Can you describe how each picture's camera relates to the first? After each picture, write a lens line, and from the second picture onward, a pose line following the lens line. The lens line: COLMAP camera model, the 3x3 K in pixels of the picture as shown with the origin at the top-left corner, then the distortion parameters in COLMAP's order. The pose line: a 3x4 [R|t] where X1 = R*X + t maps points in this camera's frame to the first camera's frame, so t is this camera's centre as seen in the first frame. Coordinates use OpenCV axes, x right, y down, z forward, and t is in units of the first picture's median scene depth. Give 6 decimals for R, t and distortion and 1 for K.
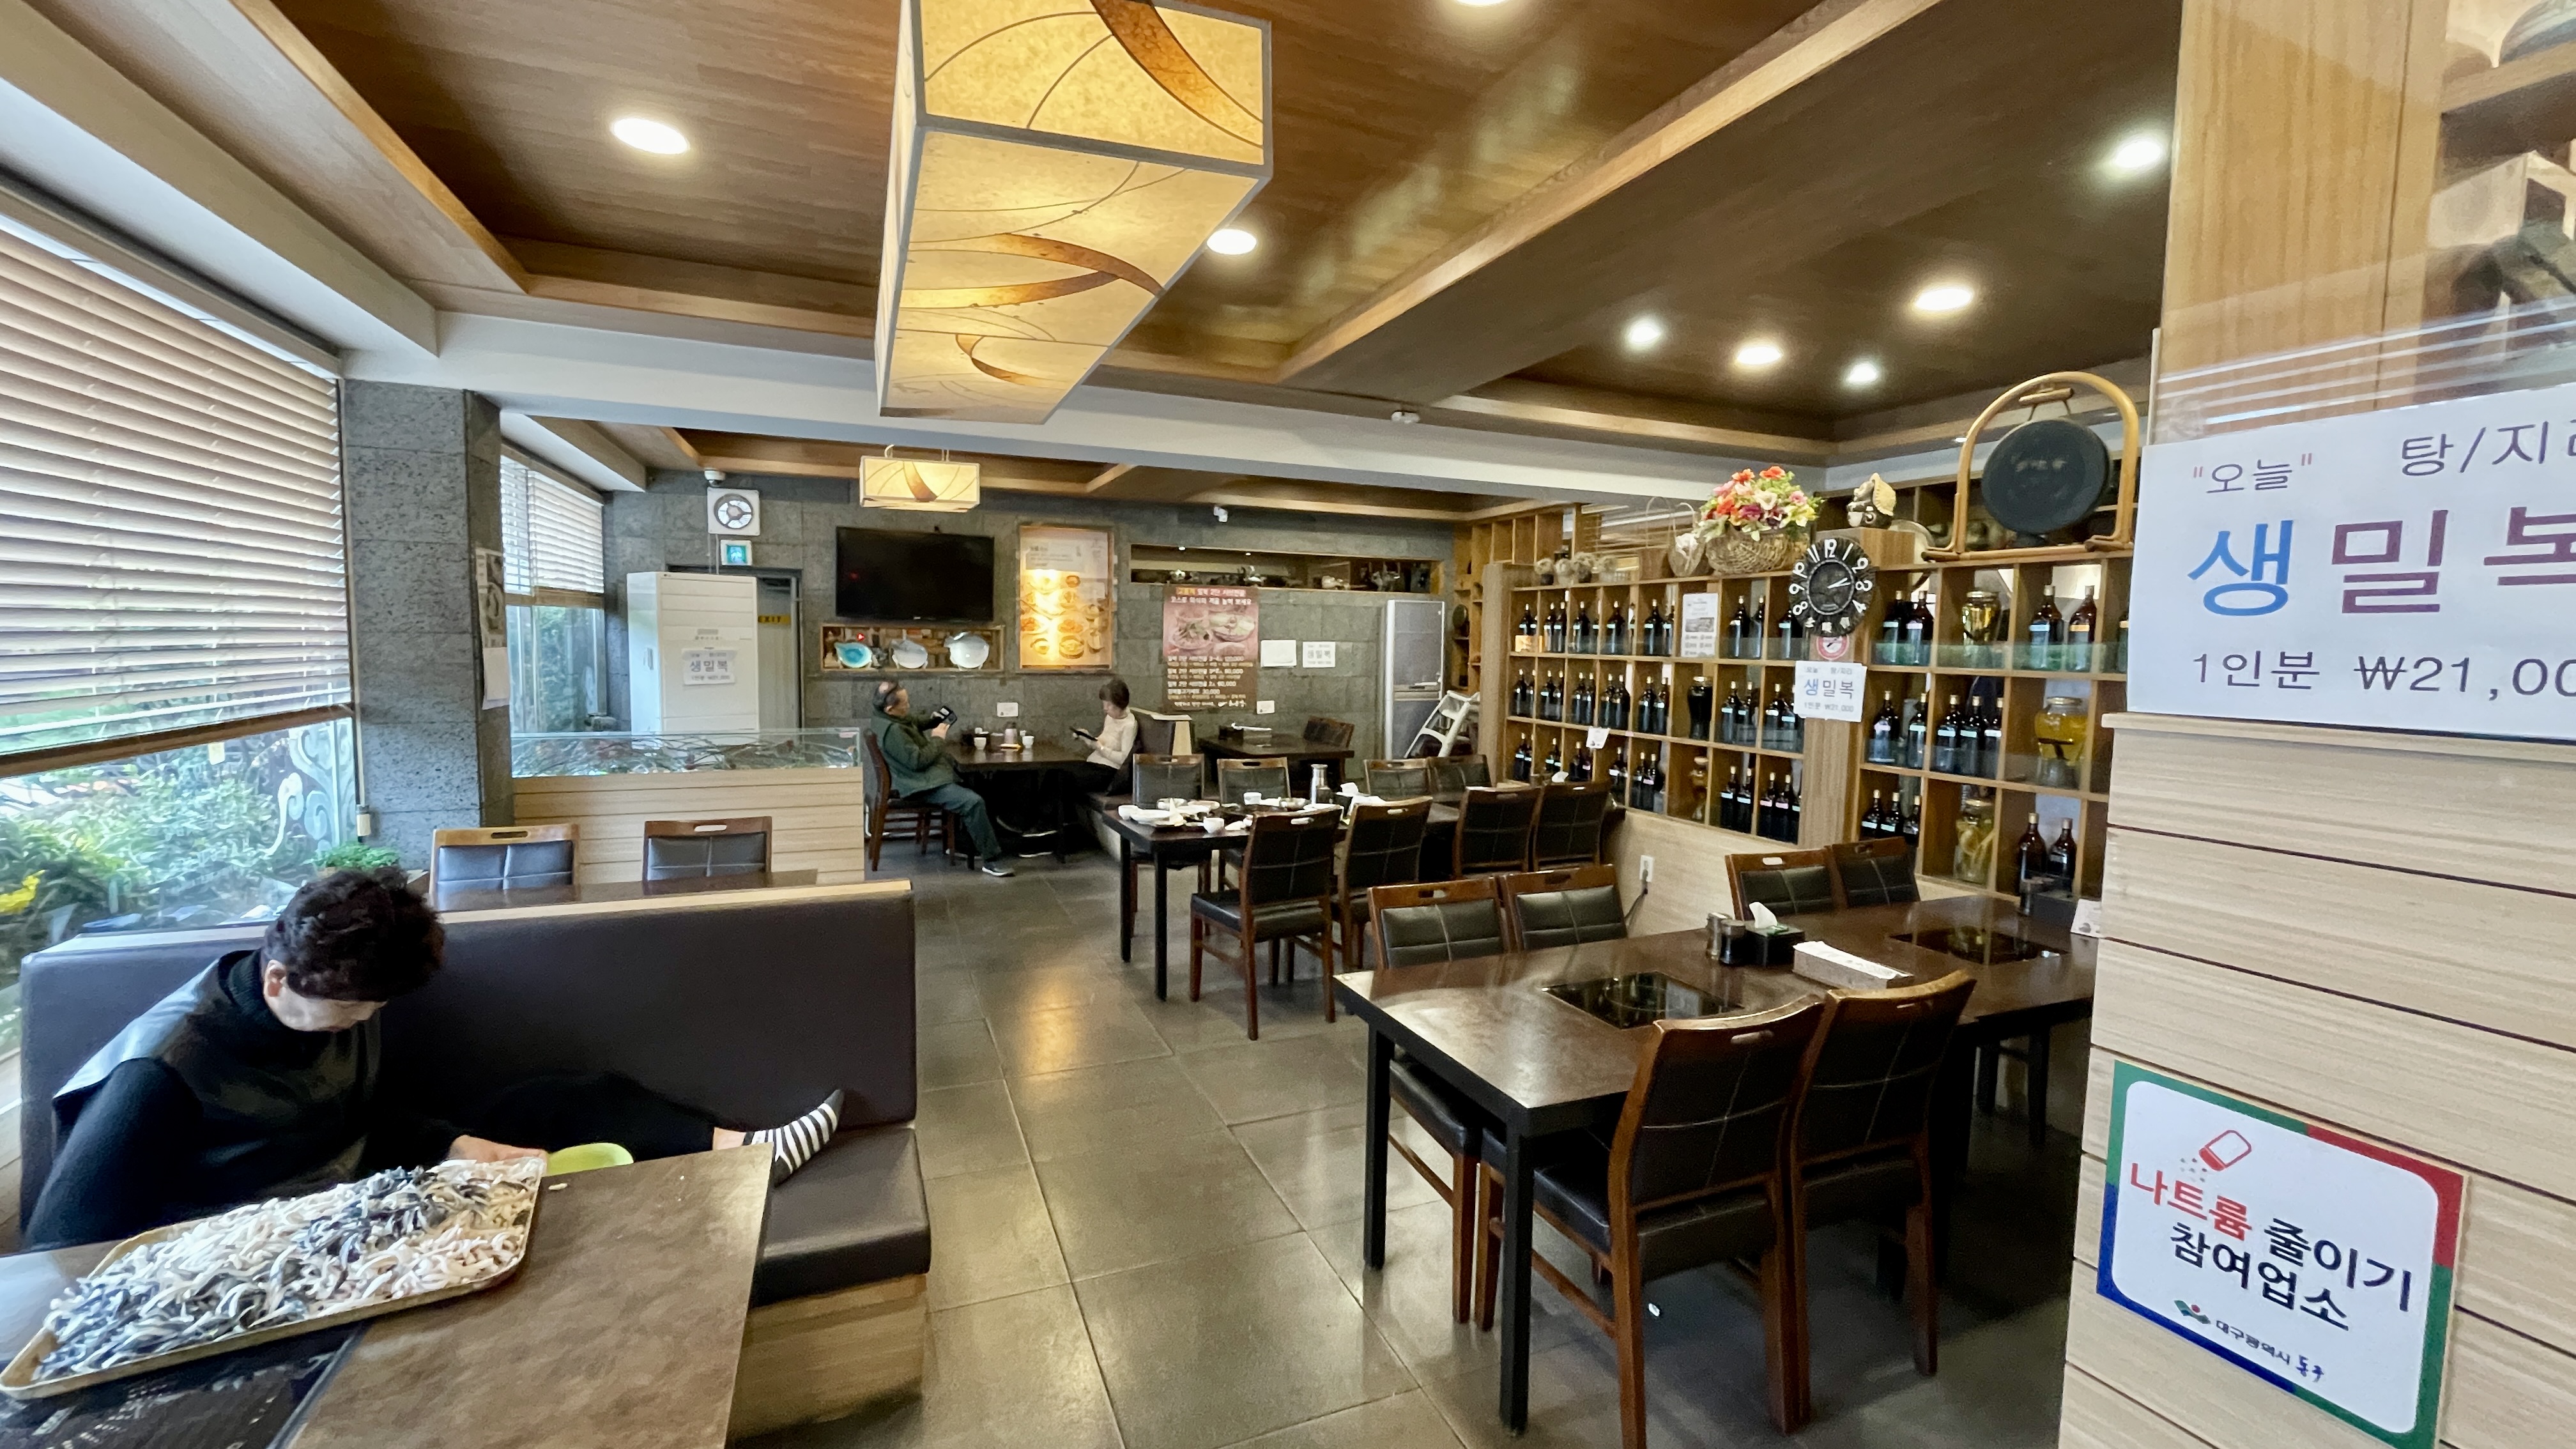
lens RADIAL K [[1040.9, 0, 1291.8], [0, 1040.9, 722.5], [0, 0, 1]] dist [-0.007155, 0.000191]
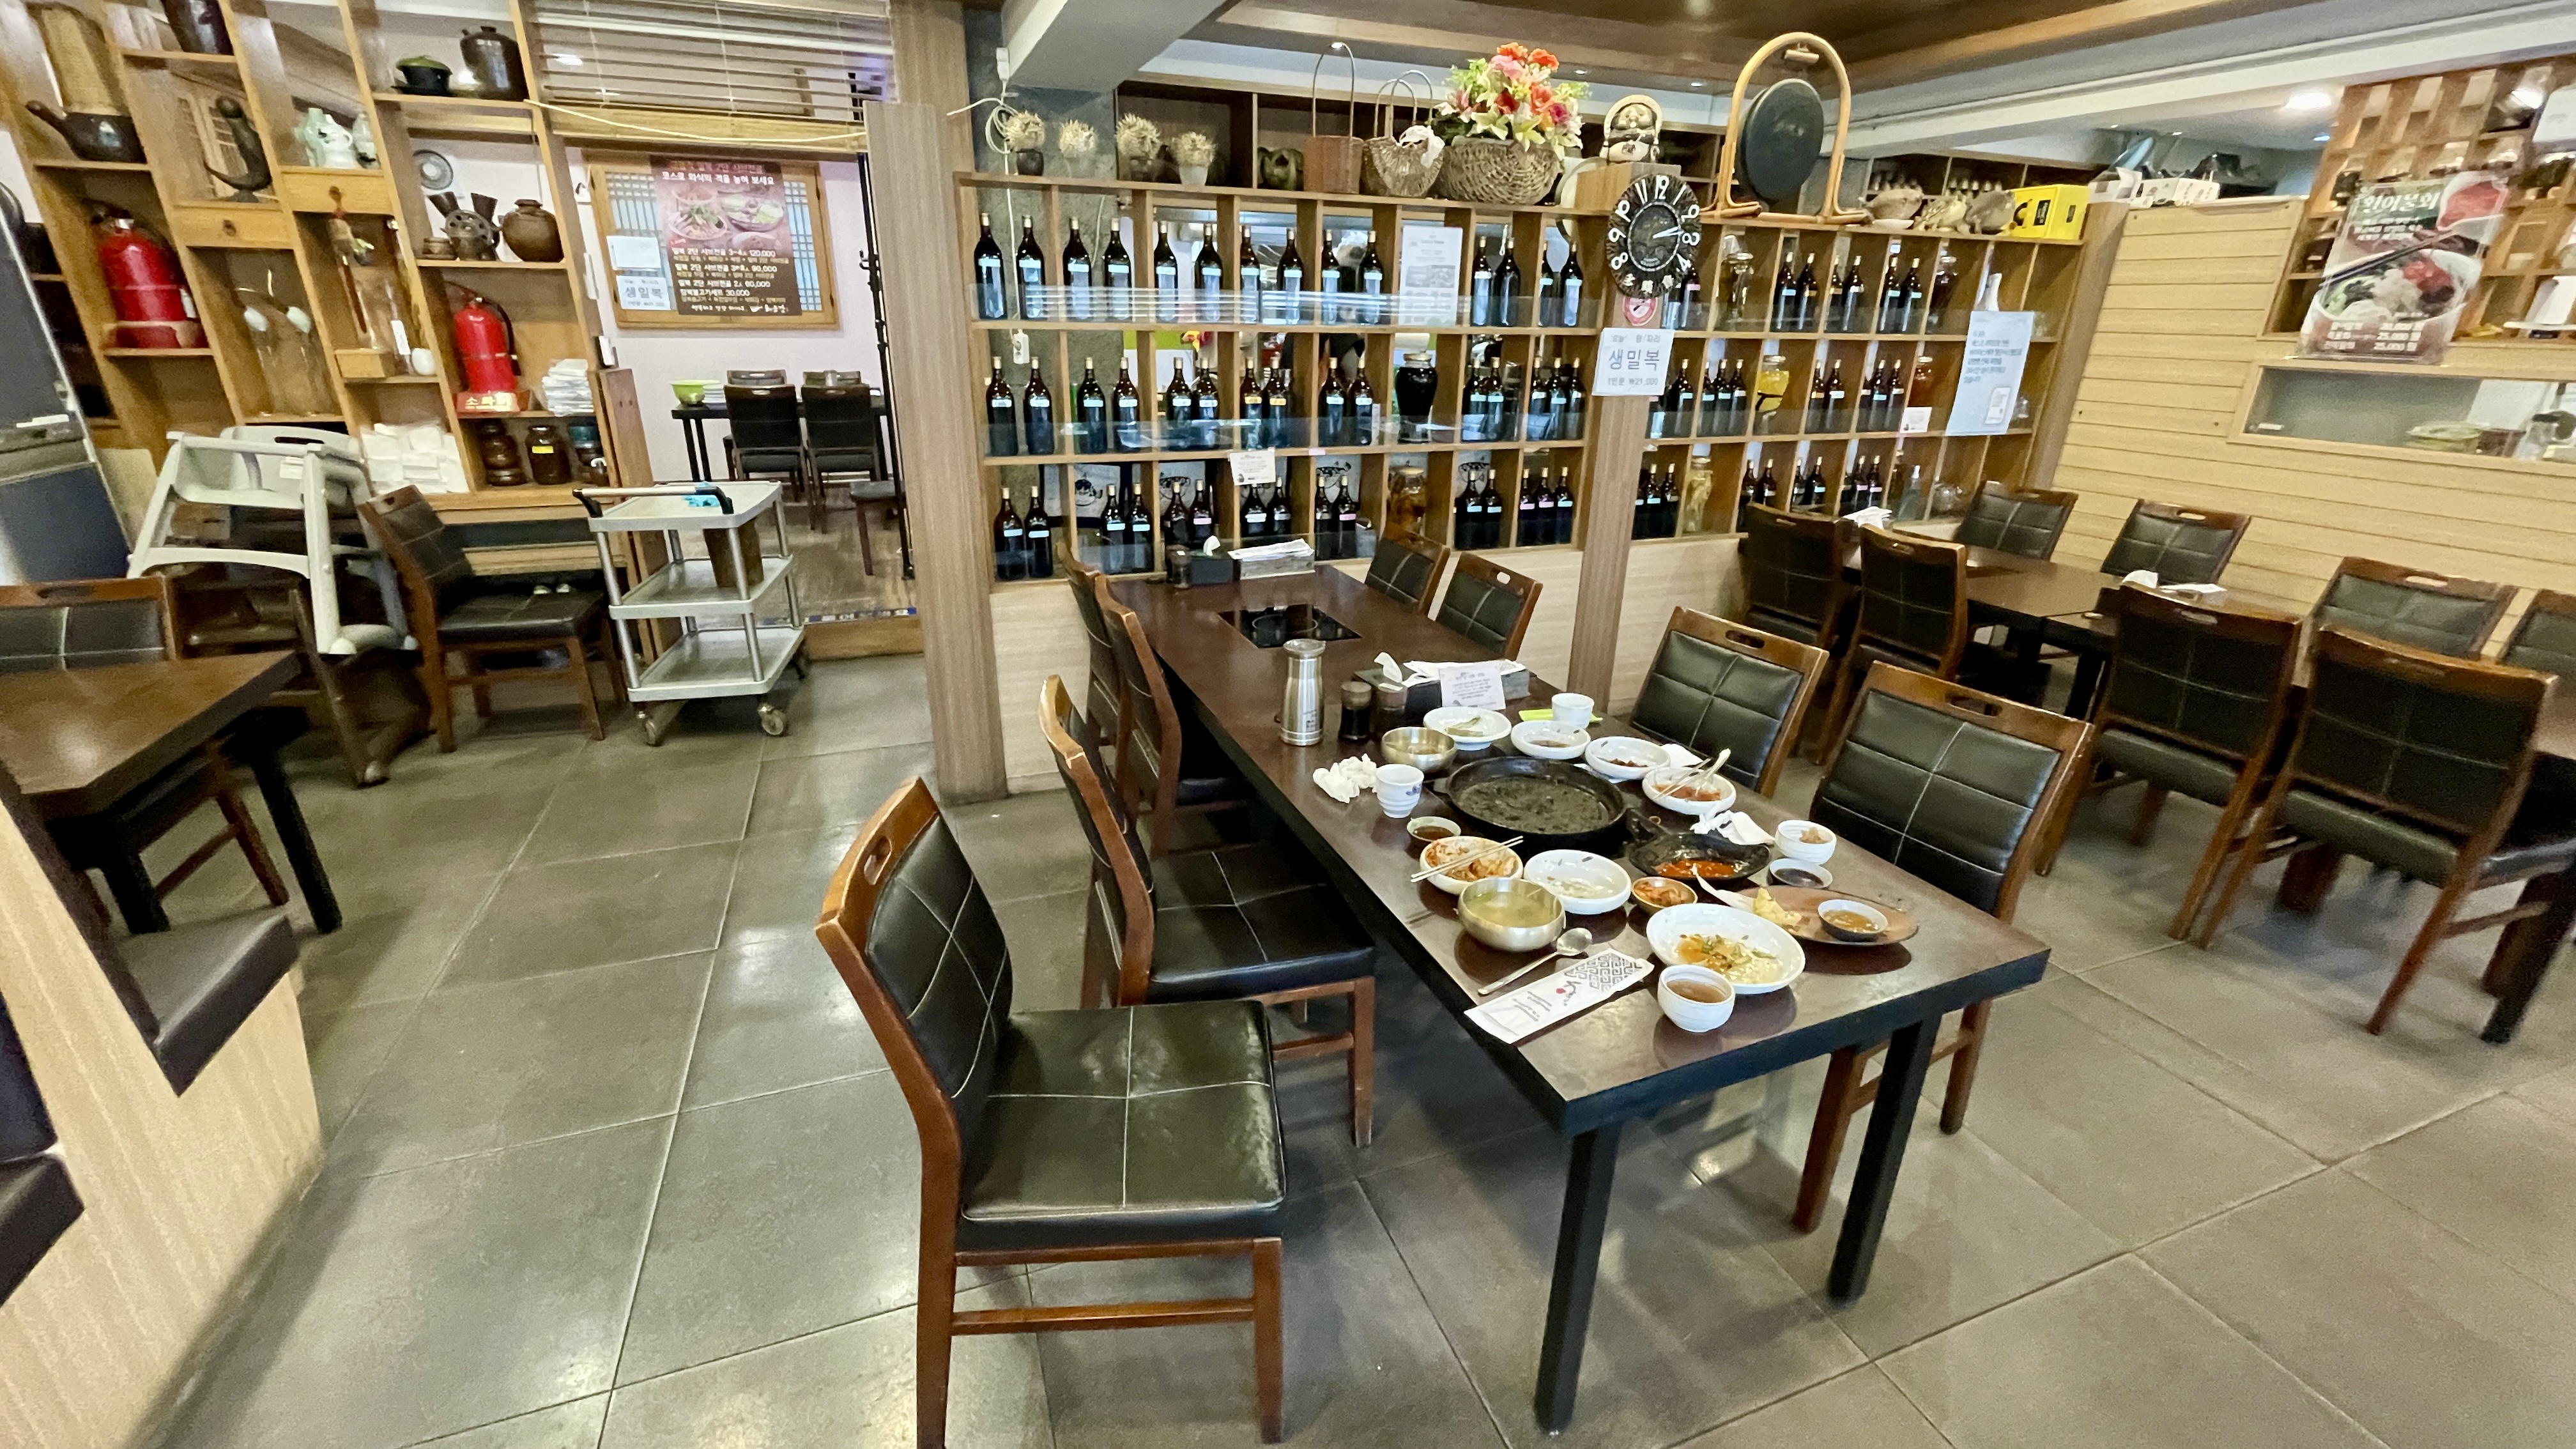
lens RADIAL K [[1040.9, 0, 1285.9], [0, 1040.9, 714.2], [0, 0, 1]] dist [-0.007155, 0.000191]
pose [[0.028032, -0.383214, 0.923234, -0.437952], [0.061612, 0.922503, 0.381040, -0.110990], [-0.997706, 0.046201, 0.049470, 1.269384]]
